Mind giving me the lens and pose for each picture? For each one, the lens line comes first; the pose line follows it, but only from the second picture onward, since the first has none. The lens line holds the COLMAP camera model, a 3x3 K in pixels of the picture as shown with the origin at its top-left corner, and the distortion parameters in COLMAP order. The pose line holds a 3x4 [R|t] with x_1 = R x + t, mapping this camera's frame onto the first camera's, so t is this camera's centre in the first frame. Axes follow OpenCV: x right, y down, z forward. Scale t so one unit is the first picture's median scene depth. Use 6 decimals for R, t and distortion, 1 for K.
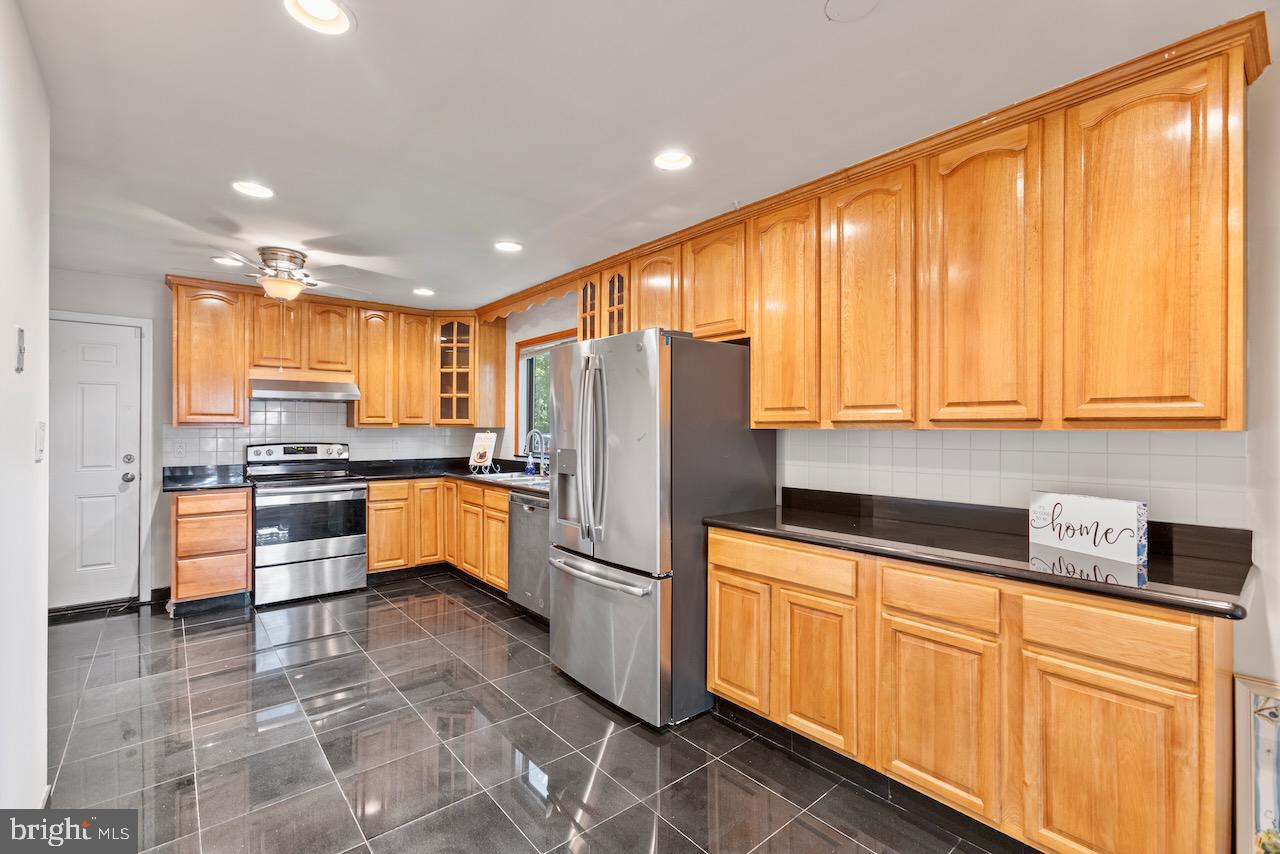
lens RADIAL K [[582.6, 0, 644.9], [0, 582.6, 423.8], [0, 0, 1]] dist [-0.020468, 0.001269]
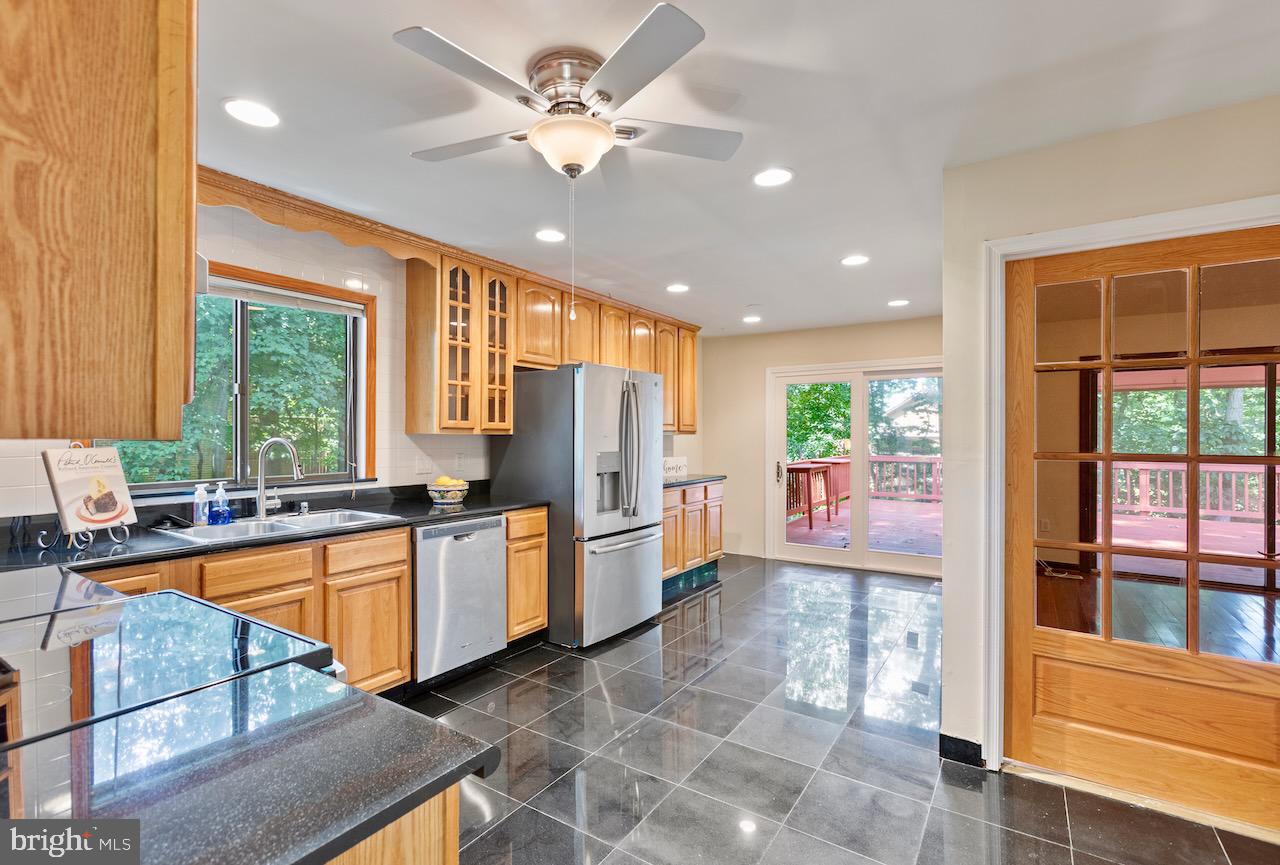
lens RADIAL K [[582.6, 0, 644.5], [0, 582.6, 433.2], [0, 0, 1]] dist [-0.020468, 0.001269]
pose [[-0.282871, 0.002838, 0.959154, -1.024923], [-0.001243, 0.999994, -0.003326, 0.008100], [-0.959157, -0.002133, -0.282866, 0.989753]]
